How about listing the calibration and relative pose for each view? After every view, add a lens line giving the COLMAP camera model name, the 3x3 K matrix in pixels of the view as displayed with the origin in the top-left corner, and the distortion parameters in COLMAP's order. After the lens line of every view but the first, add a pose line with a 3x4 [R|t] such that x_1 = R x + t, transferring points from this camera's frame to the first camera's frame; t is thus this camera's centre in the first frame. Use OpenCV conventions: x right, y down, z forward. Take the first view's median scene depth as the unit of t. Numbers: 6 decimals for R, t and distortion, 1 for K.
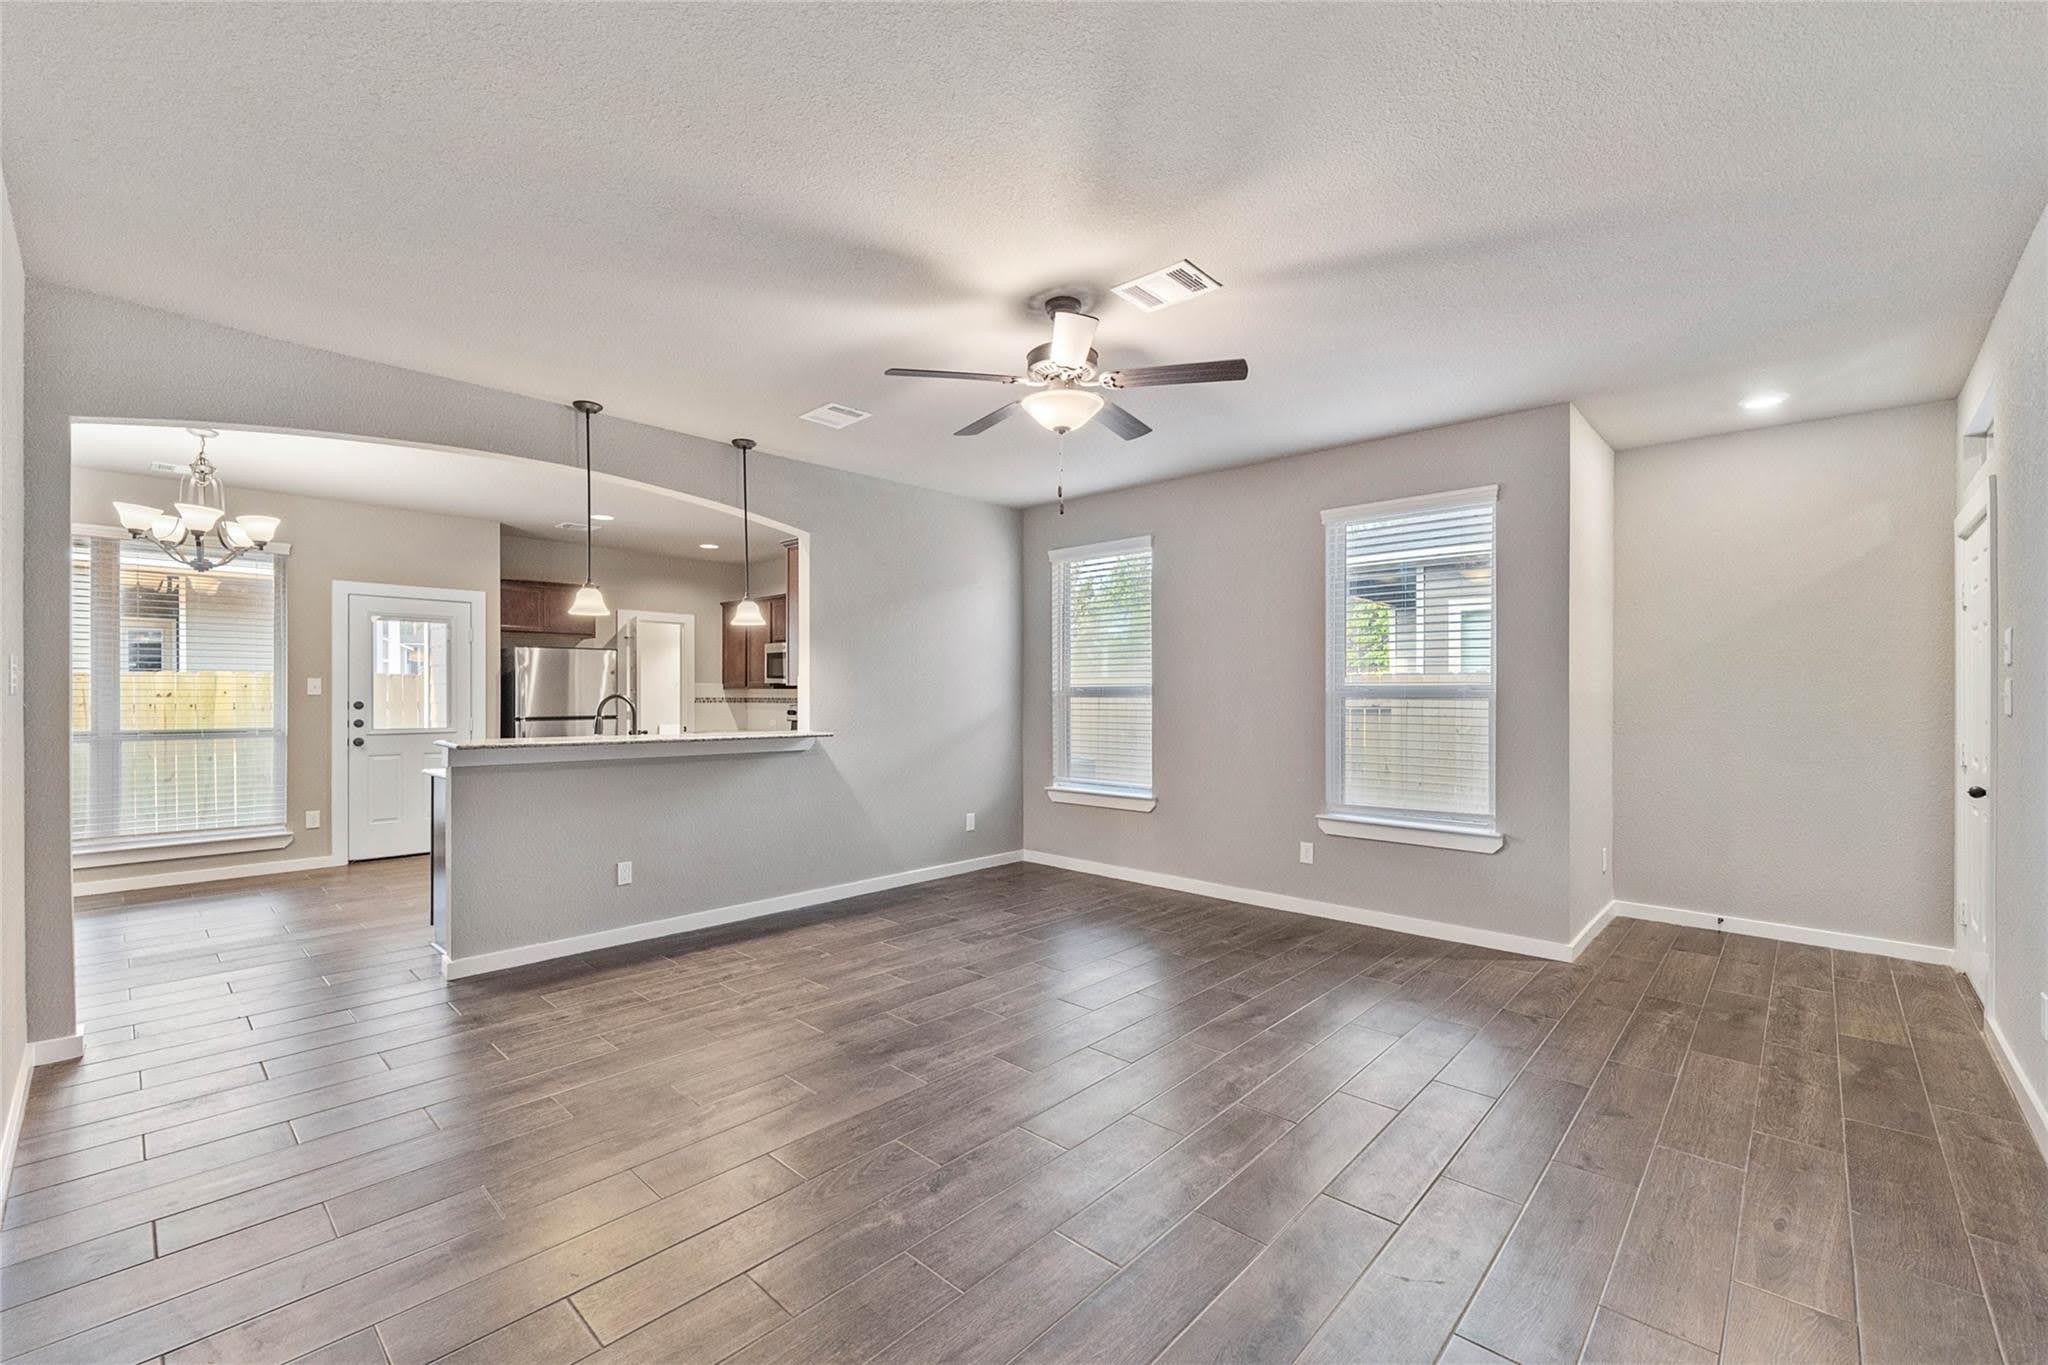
lens RADIAL K [[835.2, 0, 1014.7], [0, 835.2, 685.7], [0, 0, 1]] dist [-0.003203, -0.000177]
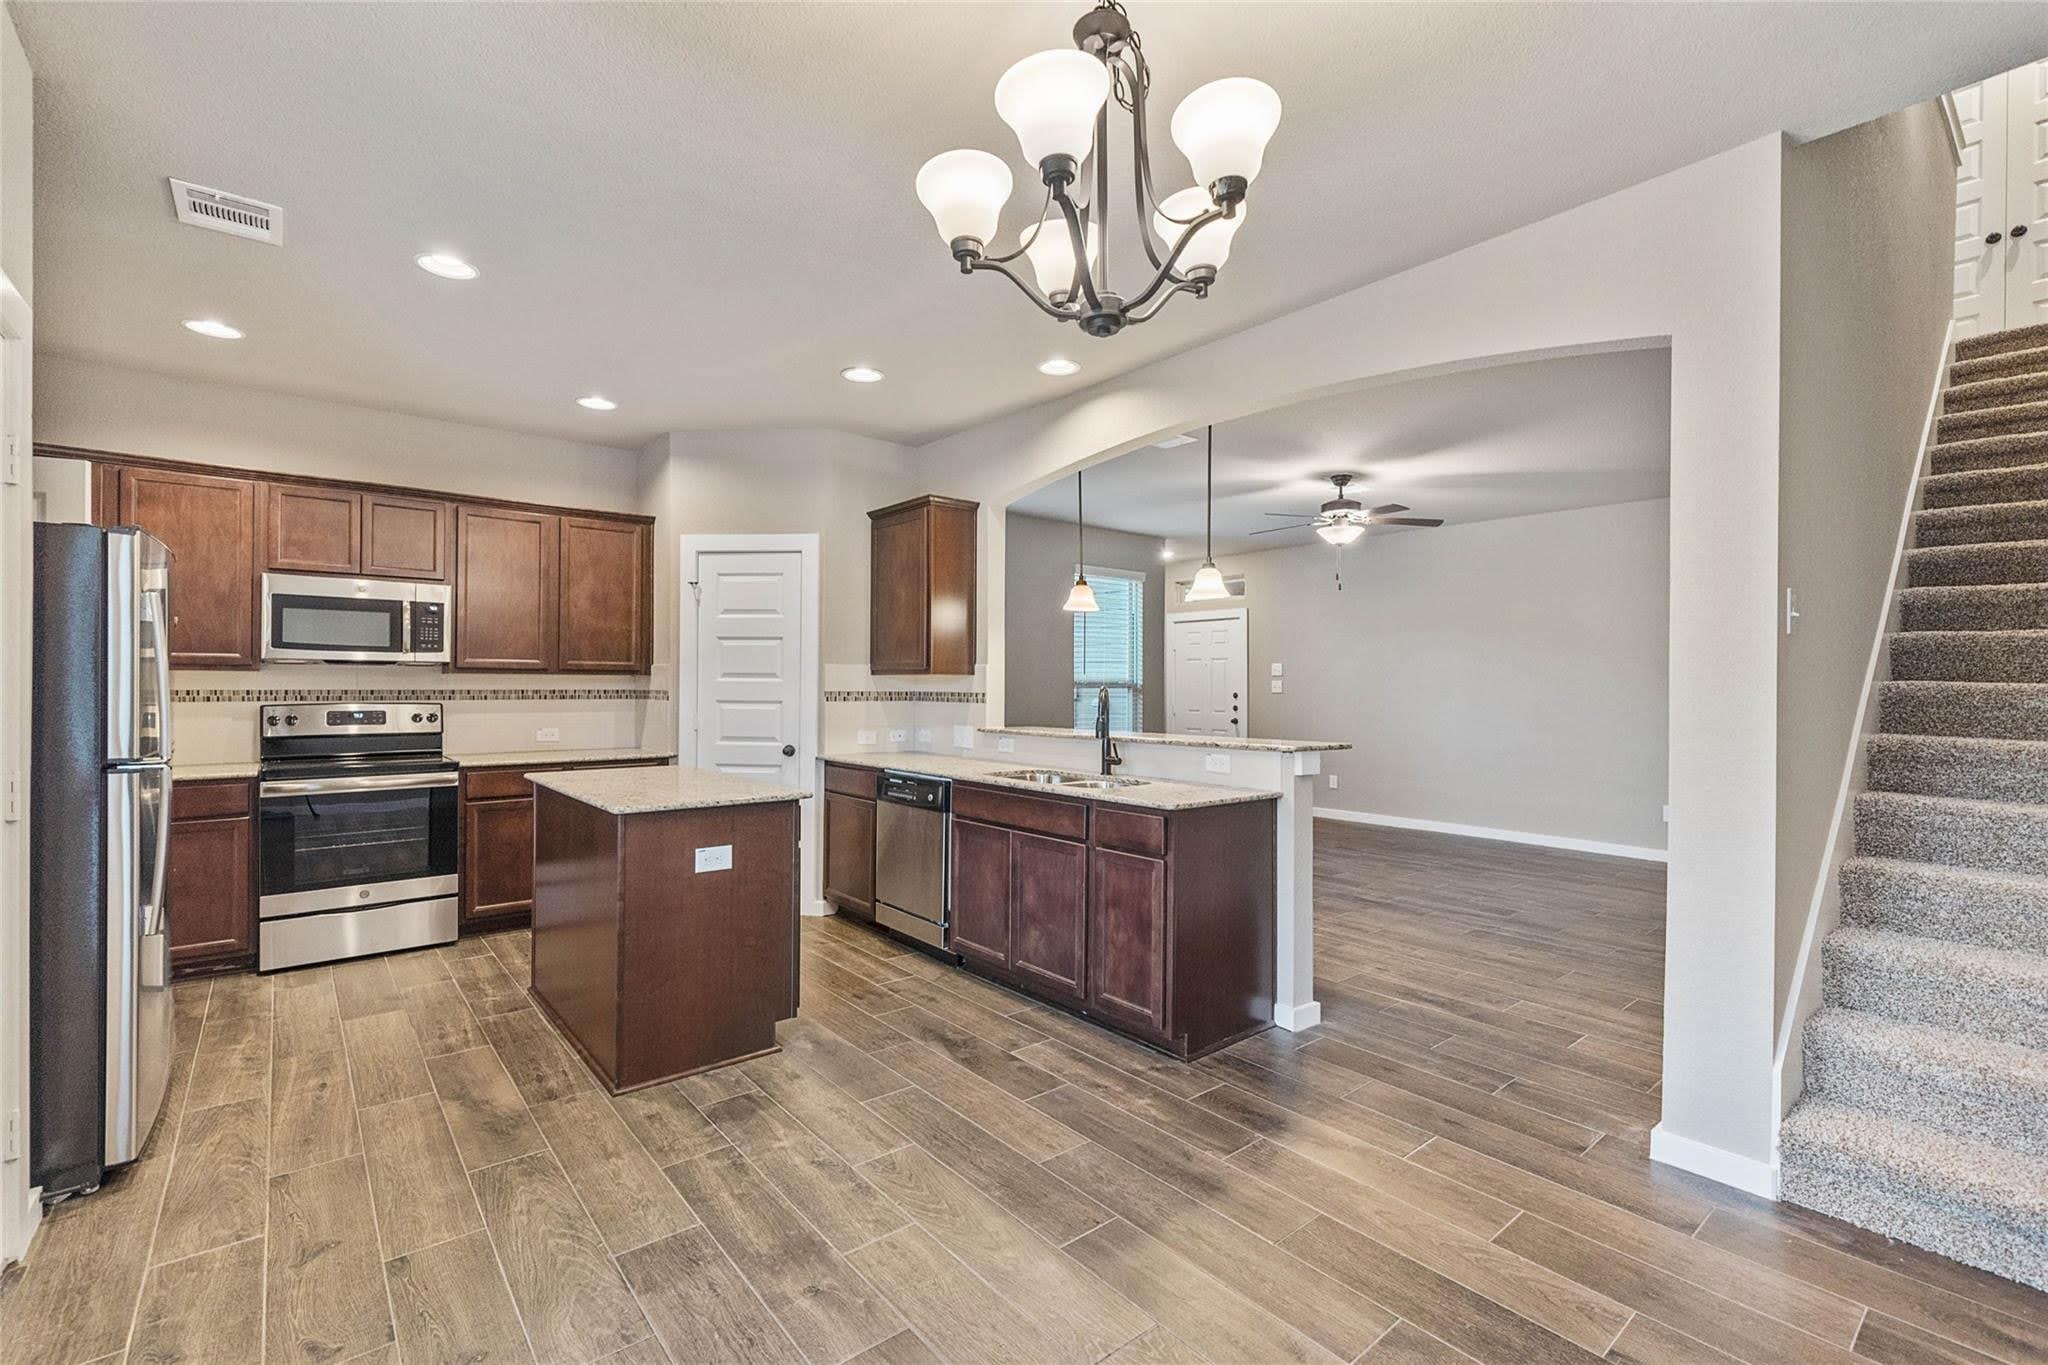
lens RADIAL K [[910.5, 0, 1025.9], [0, 910.5, 681.3], [0, 0, 1]] dist [0.005590, 0.000229]
pose [[0.125491, -0.006064, 0.992076, -1.064434], [-0.004428, 0.999968, 0.006672, 0.004446], [-0.992085, -0.005230, 0.125460, 0.775646]]
